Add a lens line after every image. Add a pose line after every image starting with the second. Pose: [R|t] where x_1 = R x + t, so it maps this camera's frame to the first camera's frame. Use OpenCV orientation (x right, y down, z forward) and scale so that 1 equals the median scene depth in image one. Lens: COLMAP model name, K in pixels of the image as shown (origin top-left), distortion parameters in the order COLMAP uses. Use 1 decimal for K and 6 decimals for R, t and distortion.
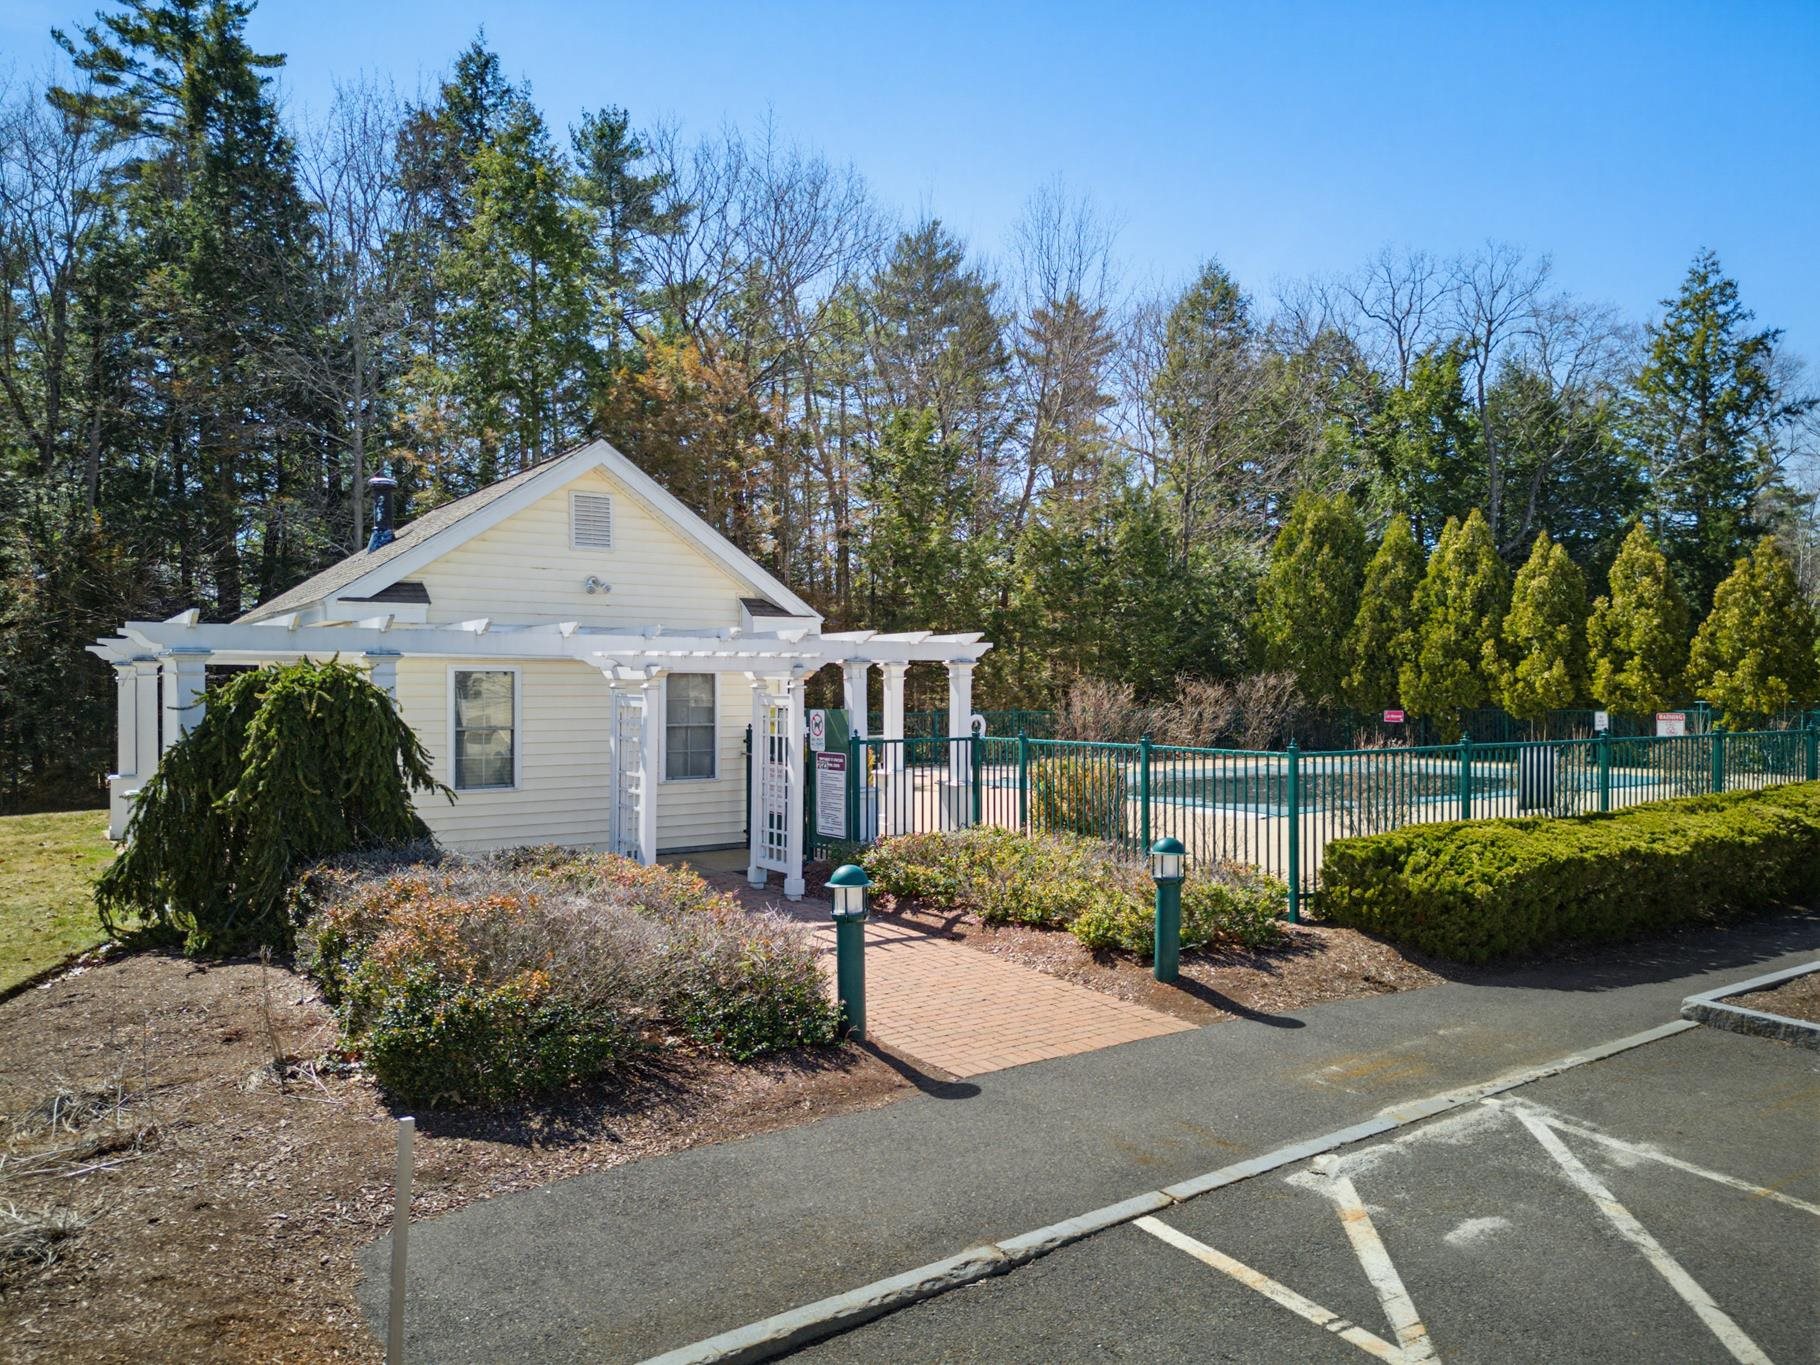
lens RADIAL K [[1476.6, 0, 910.0], [0, 1476.6, 682.5], [0, 0, 1]] dist [0.050984, -0.038011]
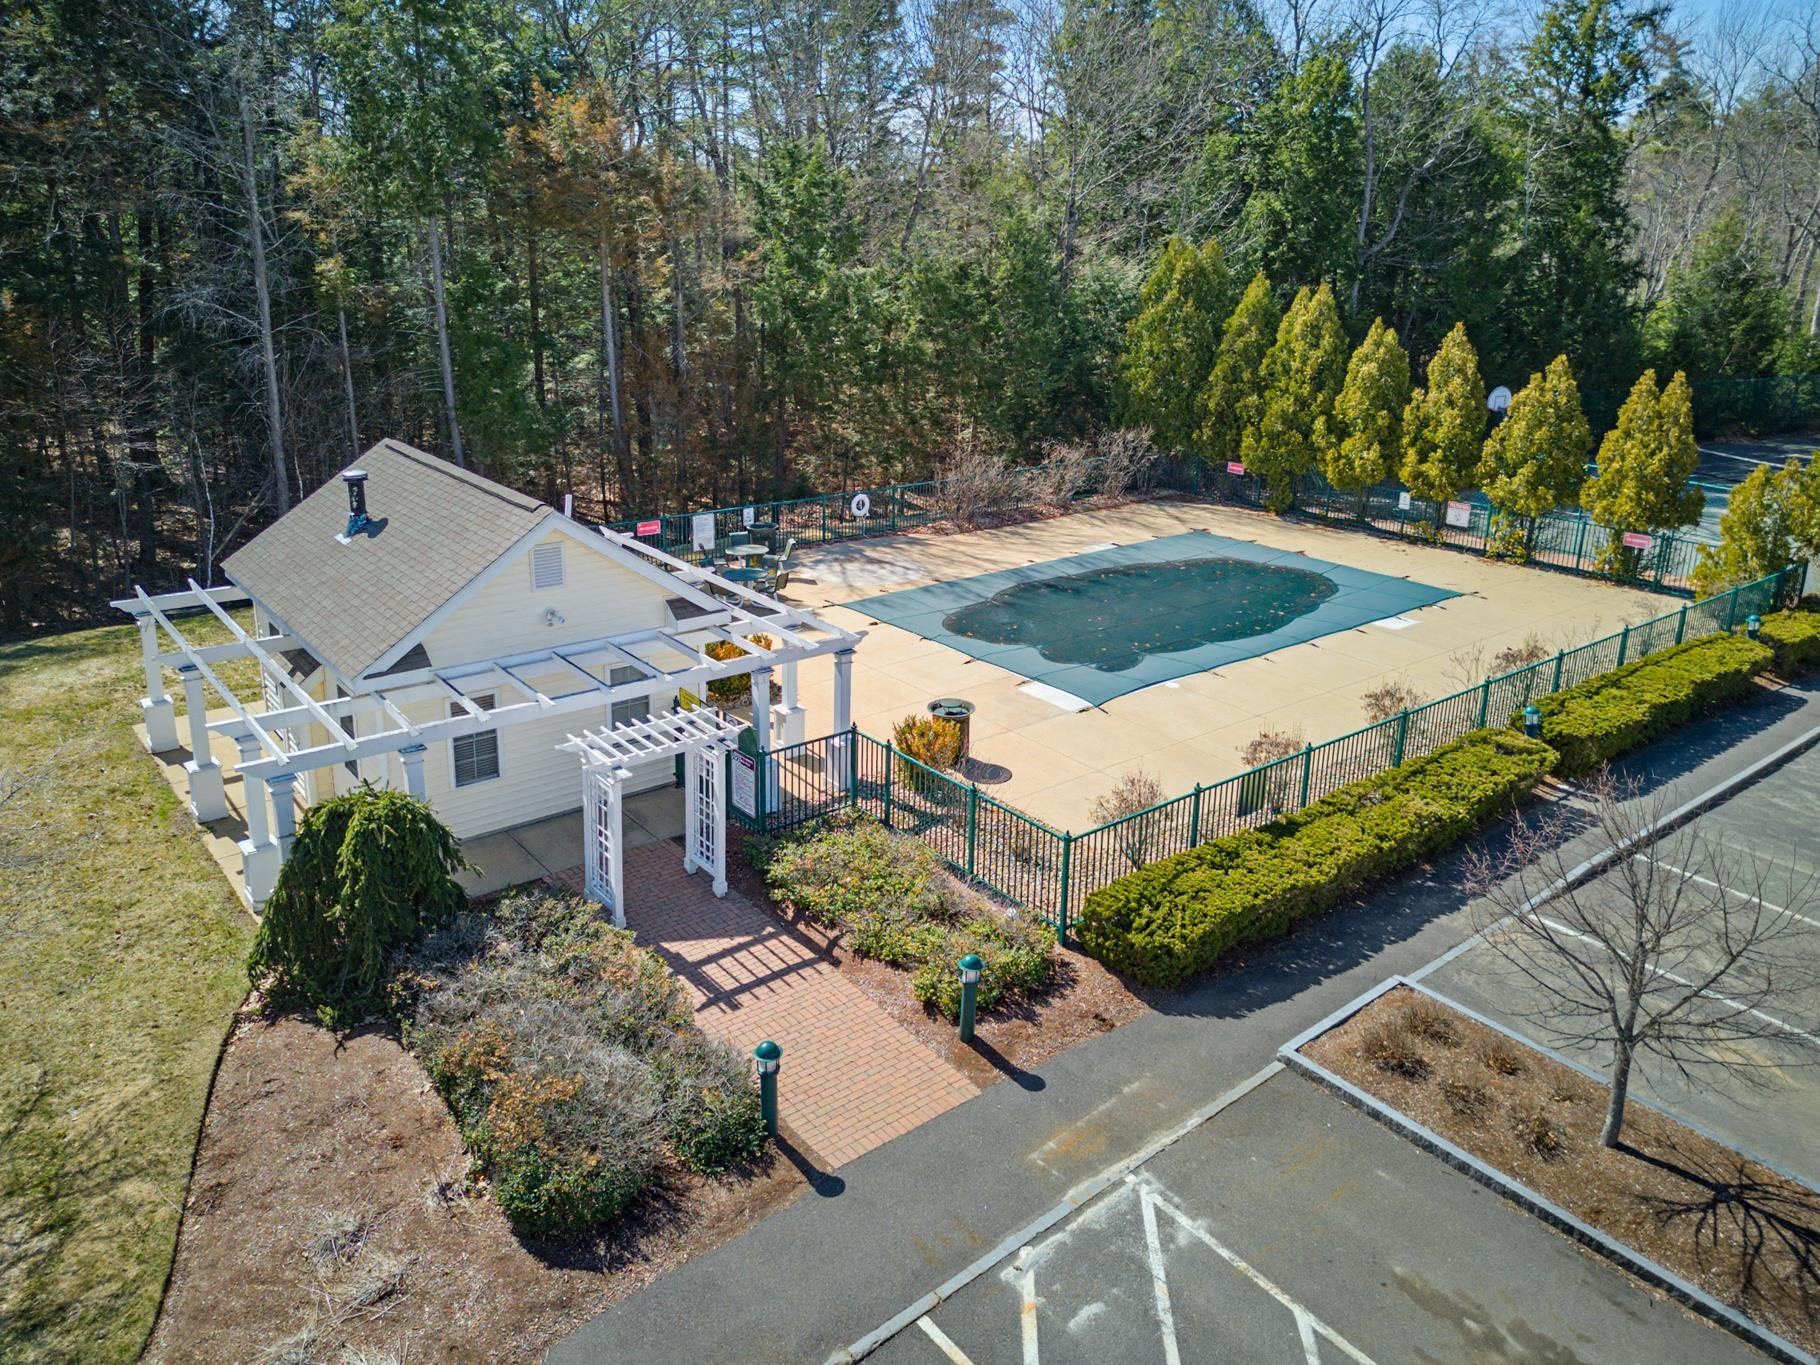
lens RADIAL K [[1476.6, 0, 910.0], [0, 1476.6, 682.5], [0, 0, 1]] dist [0.050984, -0.038011]
pose [[0.997145, 0.000665, 0.075504, -0.001841], [-0.022551, 0.956944, 0.289397, -0.166088], [-0.072061, -0.290273, 0.954227, -0.105928]]
